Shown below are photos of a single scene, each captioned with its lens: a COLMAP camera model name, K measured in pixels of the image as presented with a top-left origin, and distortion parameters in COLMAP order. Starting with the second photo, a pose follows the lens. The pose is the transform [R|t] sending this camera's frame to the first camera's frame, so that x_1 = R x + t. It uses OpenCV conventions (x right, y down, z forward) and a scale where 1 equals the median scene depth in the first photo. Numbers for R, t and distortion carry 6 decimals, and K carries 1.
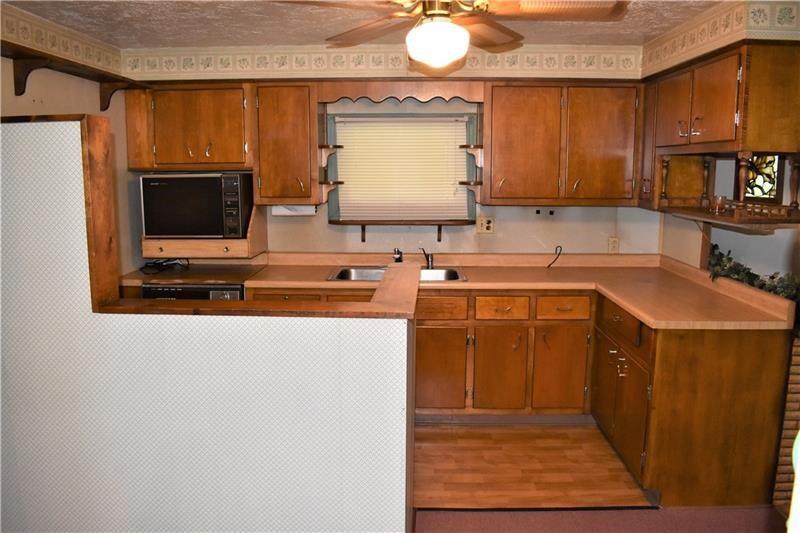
lens RADIAL K [[634.0, 0, 400.0], [0, 634.0, 266.5], [0, 0, 1]] dist [-0.072013, 0.004304]
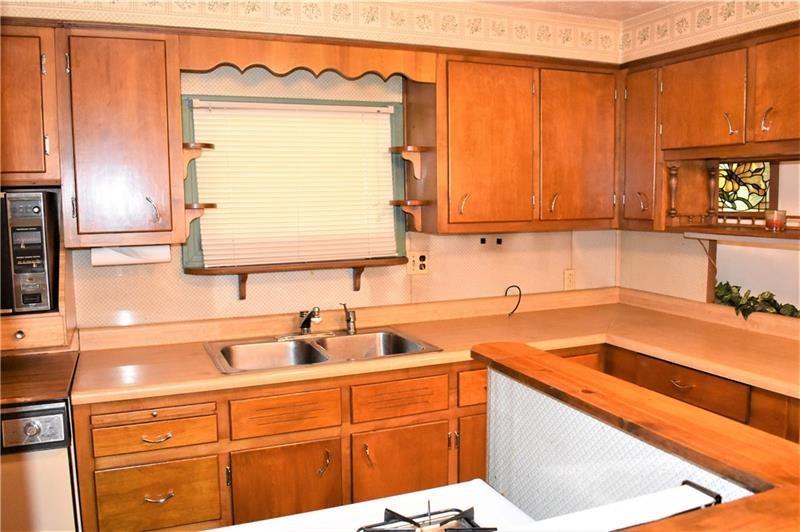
lens RADIAL K [[673.3, 0, 400.0], [0, 673.3, 266.0], [0, 0, 1]] dist [-0.073168, -0.007695]
pose [[0.909093, -0.054212, 0.413052, -0.211660], [0.075596, 0.996503, -0.035591, -0.041235], [-0.409678, 0.063581, 0.910012, 0.370462]]
